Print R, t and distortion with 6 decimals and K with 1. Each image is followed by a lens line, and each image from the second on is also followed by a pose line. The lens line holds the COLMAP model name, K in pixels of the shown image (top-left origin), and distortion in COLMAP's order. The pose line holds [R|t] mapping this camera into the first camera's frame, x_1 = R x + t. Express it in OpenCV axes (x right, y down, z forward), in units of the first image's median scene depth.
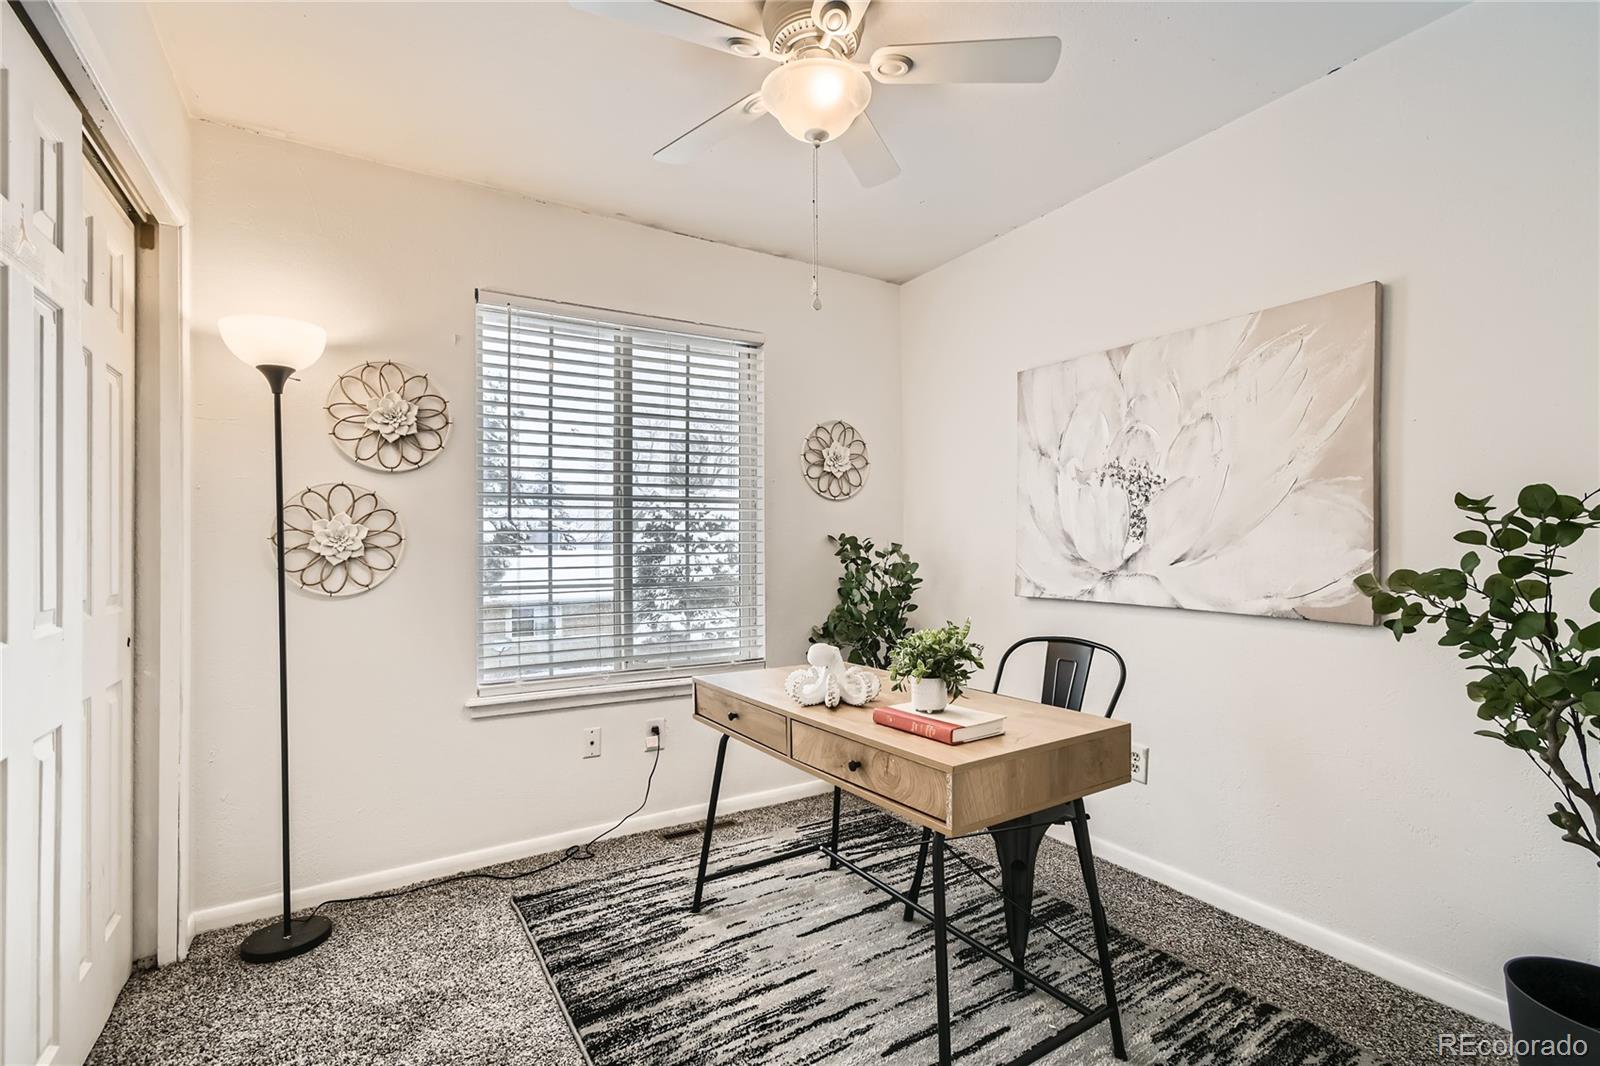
lens RADIAL K [[714.0, 0, 803.7], [0, 714.0, 539.1], [0, 0, 1]] dist [-0.010961, 0.008401]
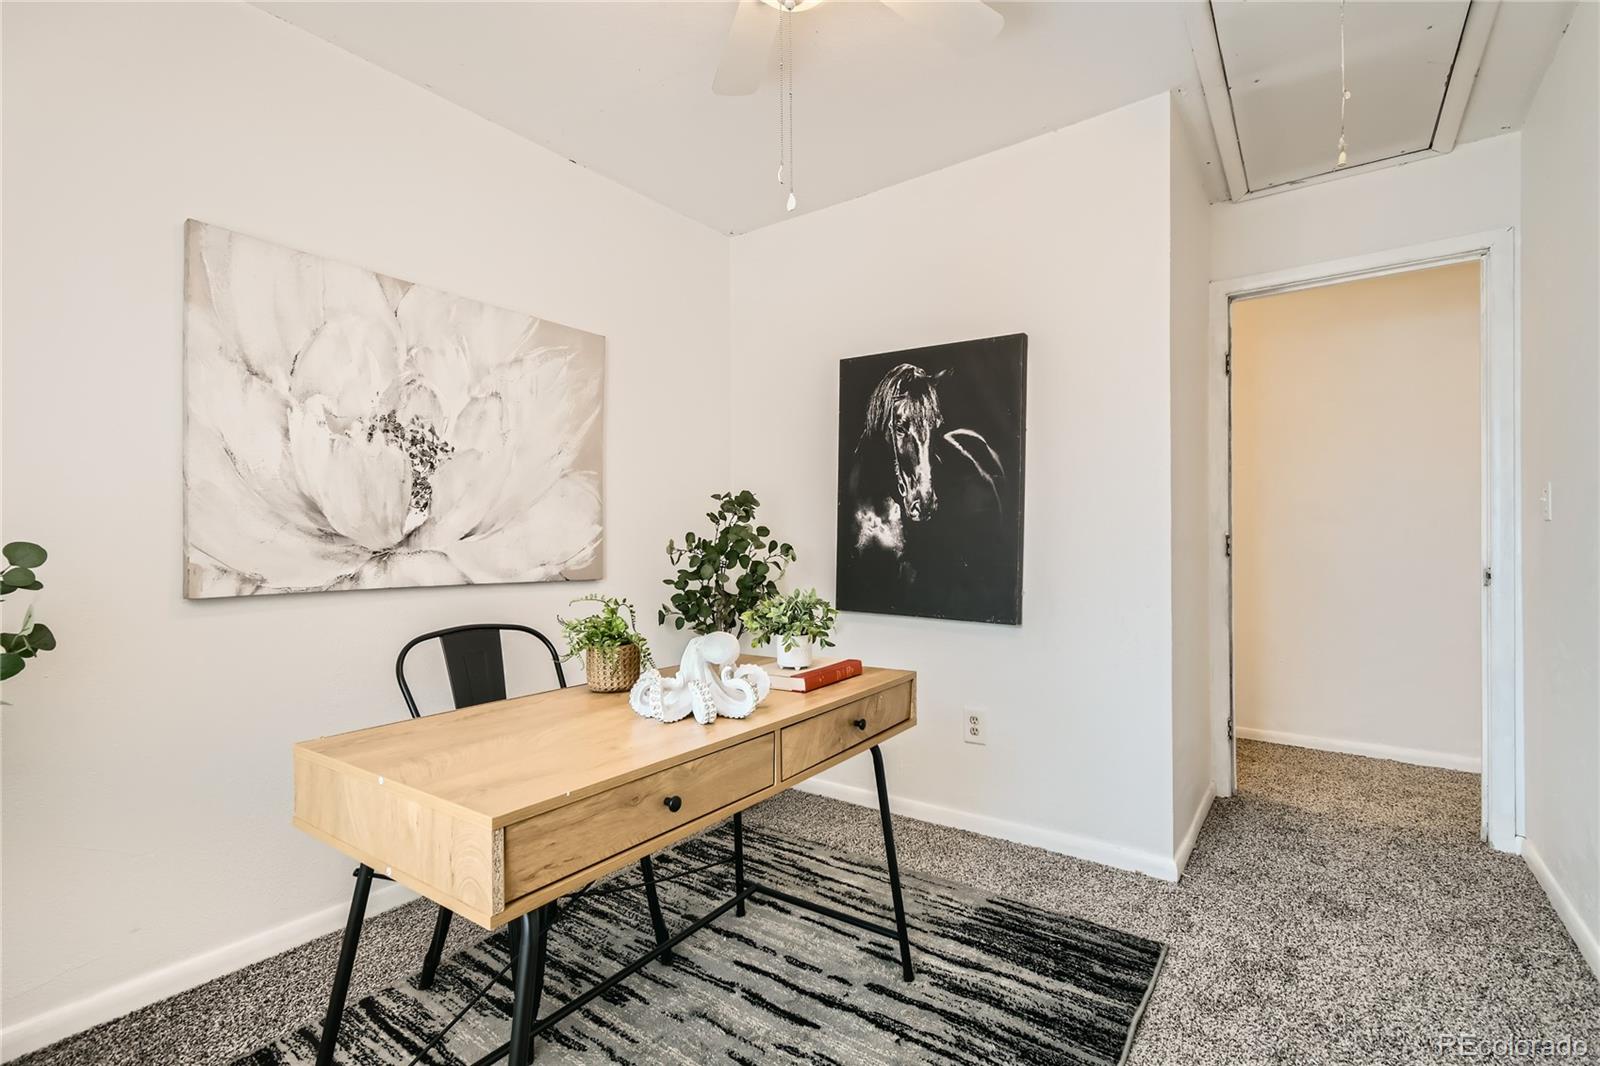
lens RADIAL K [[714.0, 0, 797.2], [0, 714.0, 536.2], [0, 0, 1]] dist [-0.010961, 0.008401]
pose [[-0.370972, 0.014297, 0.928534, -0.511768], [0.003133, 0.999895, -0.014144, 0.045194], [-0.928639, -0.002338, -0.370978, 0.903010]]
